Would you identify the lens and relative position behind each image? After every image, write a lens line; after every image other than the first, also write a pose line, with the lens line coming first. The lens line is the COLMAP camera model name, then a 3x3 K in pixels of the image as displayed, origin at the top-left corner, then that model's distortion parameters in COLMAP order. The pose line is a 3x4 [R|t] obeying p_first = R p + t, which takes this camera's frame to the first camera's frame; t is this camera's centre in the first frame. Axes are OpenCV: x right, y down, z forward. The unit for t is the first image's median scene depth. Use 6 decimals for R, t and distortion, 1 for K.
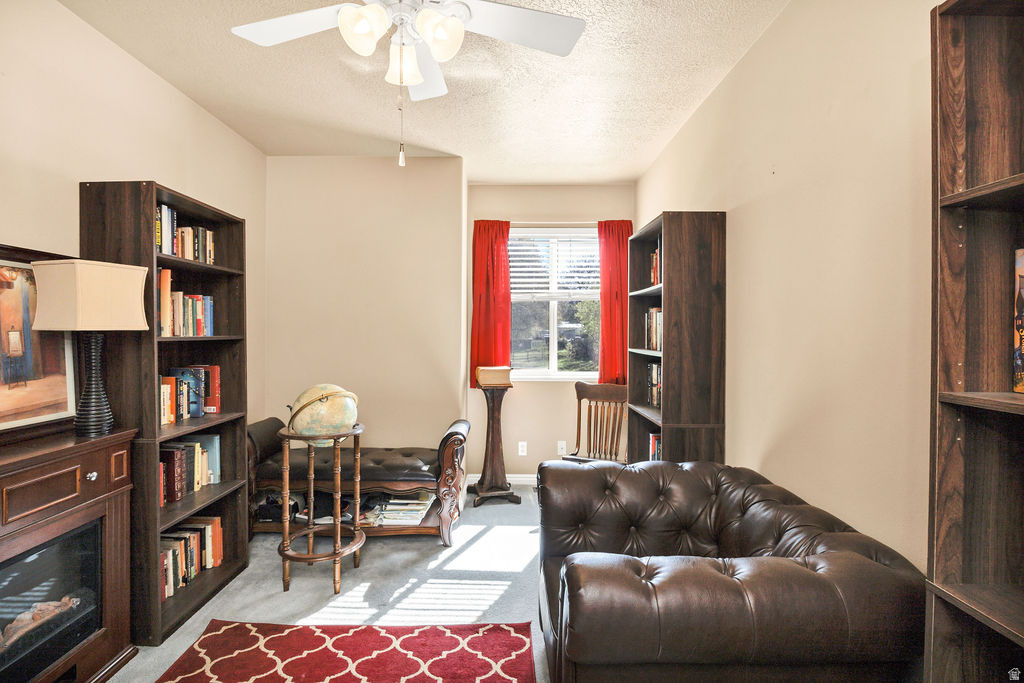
lens RADIAL K [[469.3, 0, 512.0], [0, 469.3, 341.5], [0, 0, 1]] dist [-0.002515, -0.001209]
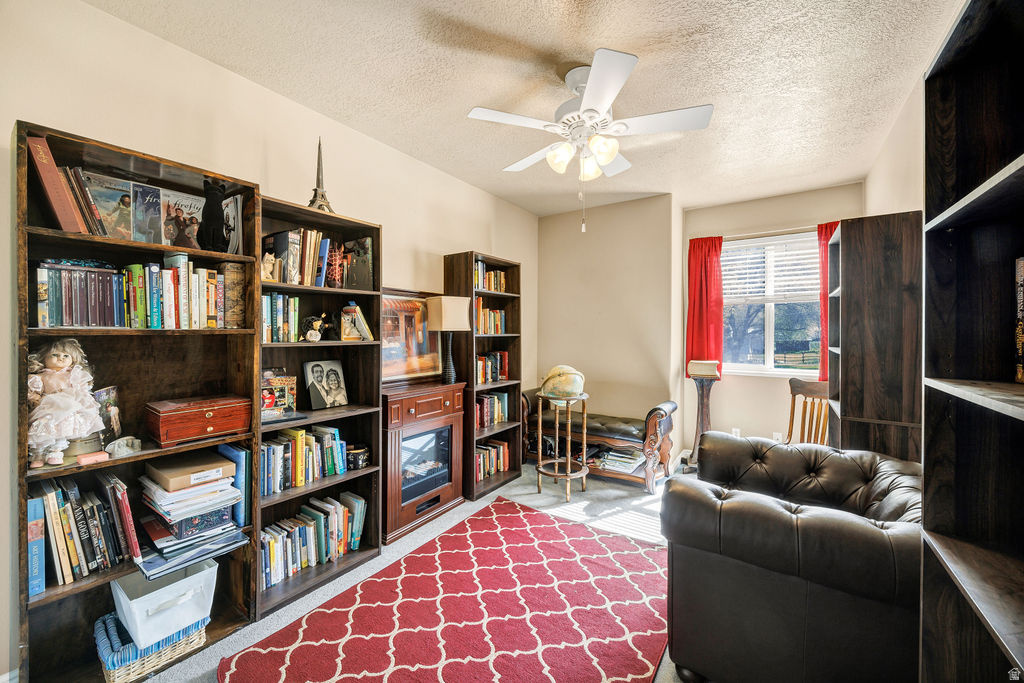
lens RADIAL K [[391.4, 0, 512.0], [0, 391.4, 341.5], [0, 0, 1]] dist [-0.000623, 0.000103]
pose [[0.829118, 0.012985, -0.558922, 0.185412], [-0.010559, 0.999916, 0.007567, 0.004761], [0.558973, -0.000372, 0.829186, -0.163643]]
